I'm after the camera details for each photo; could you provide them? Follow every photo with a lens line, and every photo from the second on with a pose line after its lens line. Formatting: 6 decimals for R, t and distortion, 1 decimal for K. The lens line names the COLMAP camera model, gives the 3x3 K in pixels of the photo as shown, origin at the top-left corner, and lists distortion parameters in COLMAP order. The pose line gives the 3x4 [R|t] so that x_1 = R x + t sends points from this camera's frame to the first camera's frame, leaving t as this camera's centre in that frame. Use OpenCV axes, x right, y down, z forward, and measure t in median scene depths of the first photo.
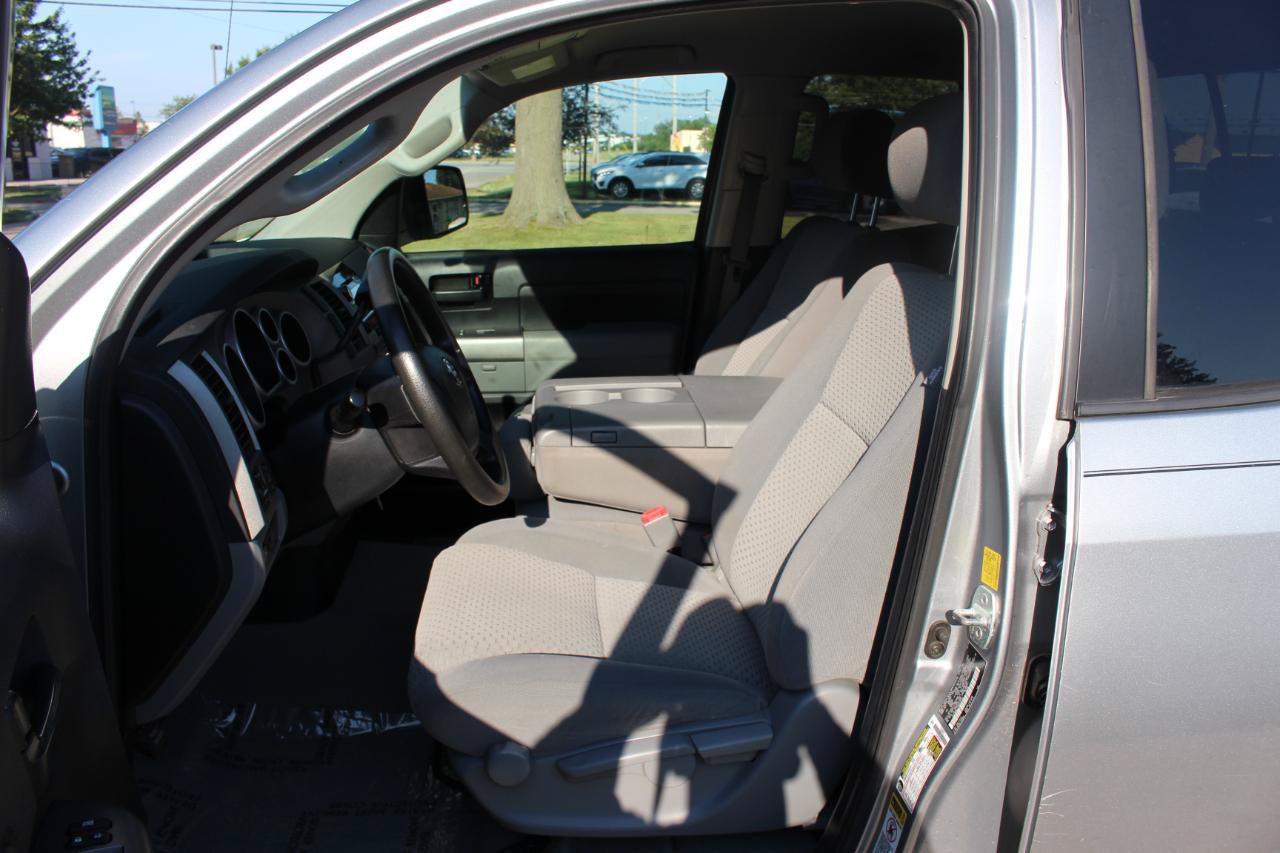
lens RADIAL K [[1061.0, 0, 635.4], [0, 1061.0, 436.0], [0, 0, 1]] dist [-0.138899, 0.112247]
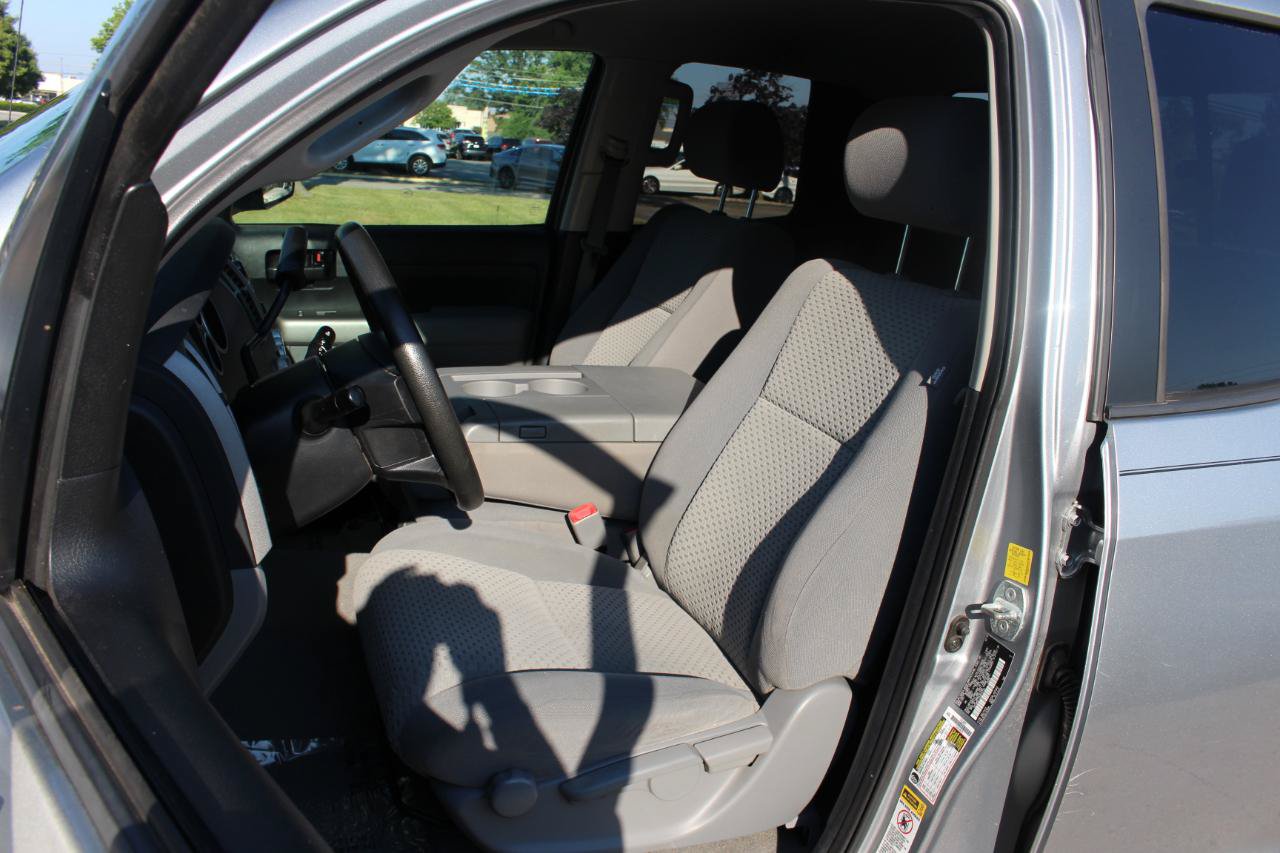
lens RADIAL K [[1061.0, 0, 646.2], [0, 1061.0, 435.9], [0, 0, 1]] dist [-0.138899, 0.112247]
pose [[0.961487, -0.006343, 0.274778, -0.244545], [0.001273, 0.999826, 0.018624, -0.016438], [-0.274848, -0.017557, 0.961327, 0.085959]]
